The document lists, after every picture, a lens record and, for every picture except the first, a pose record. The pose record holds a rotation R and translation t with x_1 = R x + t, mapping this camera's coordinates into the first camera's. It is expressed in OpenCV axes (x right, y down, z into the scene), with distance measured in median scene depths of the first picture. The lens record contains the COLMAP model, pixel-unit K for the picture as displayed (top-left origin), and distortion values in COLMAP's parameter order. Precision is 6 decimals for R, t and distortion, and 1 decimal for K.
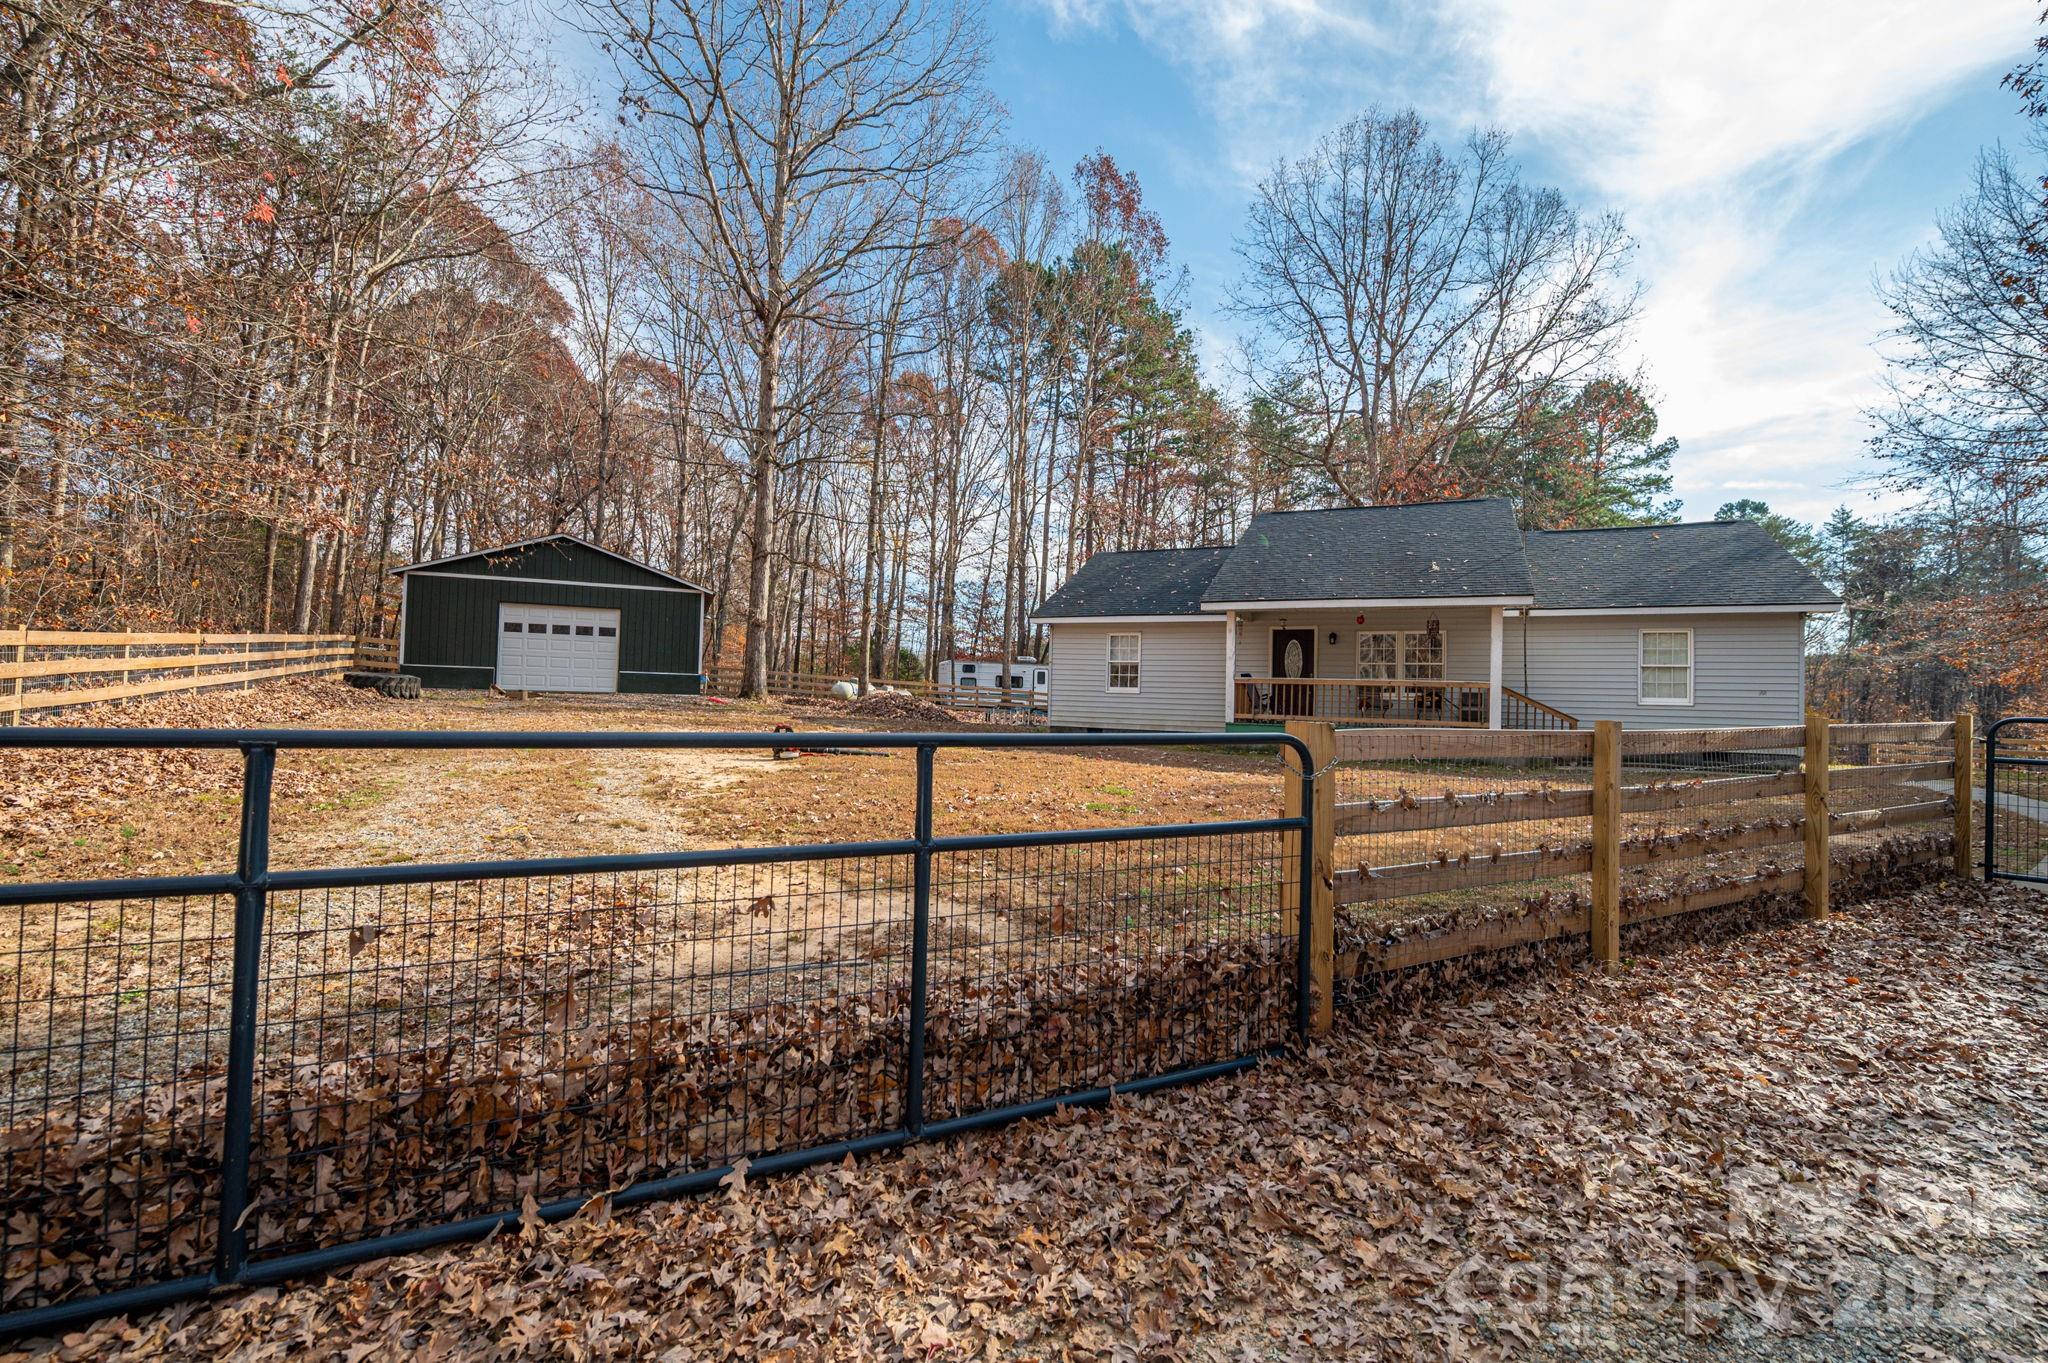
lens RADIAL K [[710.8, 0, 1025.5], [0, 710.8, 677.8], [0, 0, 1]] dist [0.000947, 0.000270]
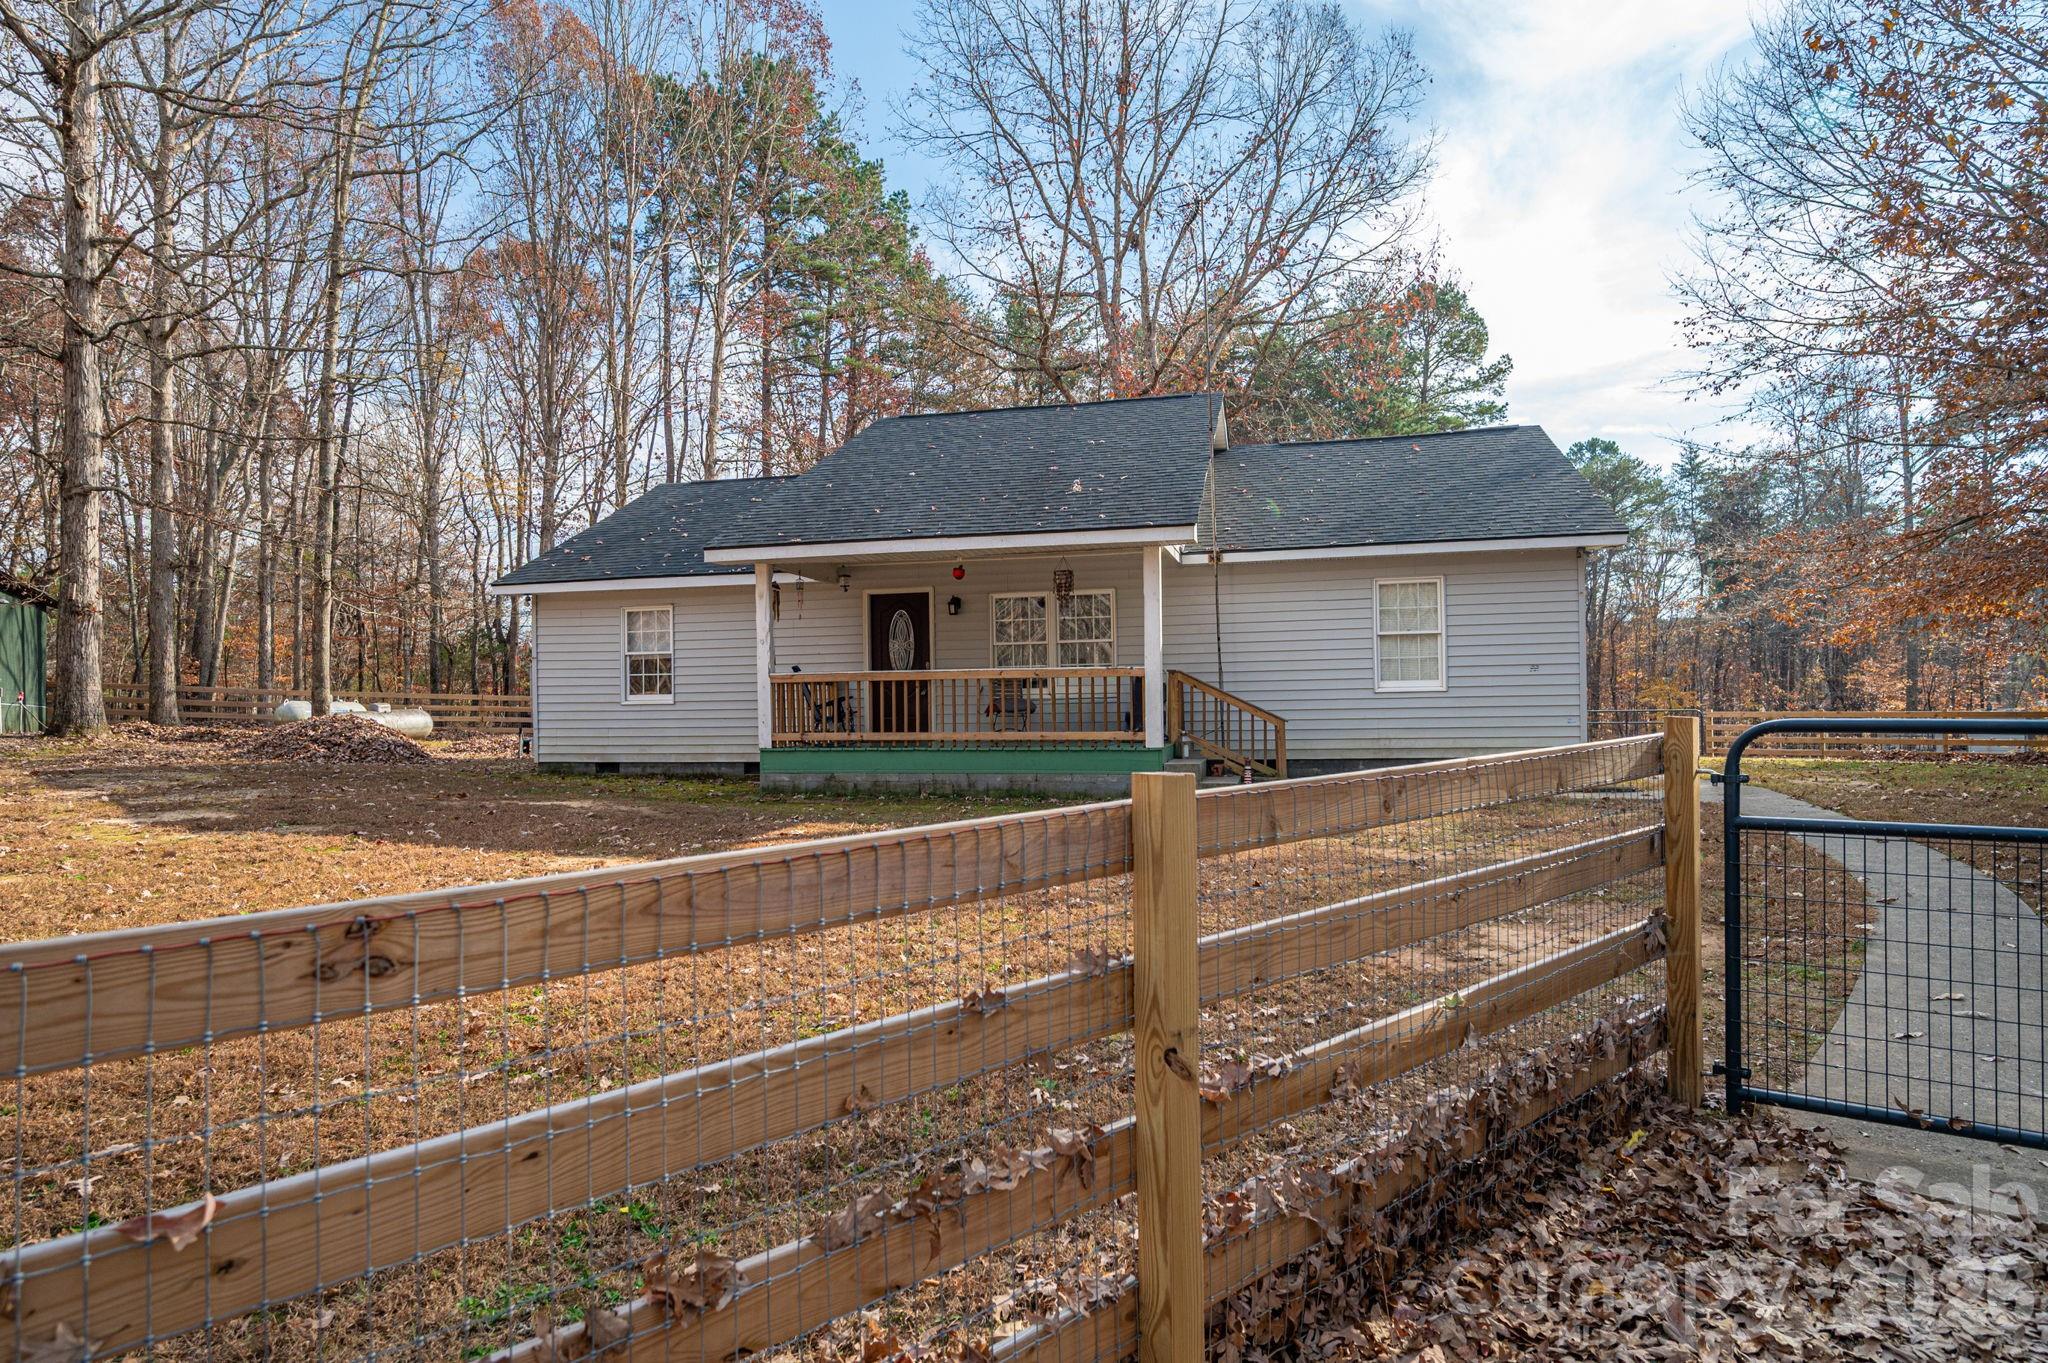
lens RADIAL K [[840.0, 0, 1023.0], [0, 840.0, 685.2], [0, 0, 1]] dist [-0.000248, 0.000146]
pose [[0.987106, -0.038768, 0.155304, 0.266129], [0.036614, 0.999190, 0.016704, 0.003687], [-0.155825, -0.010803, 0.987726, 0.177124]]
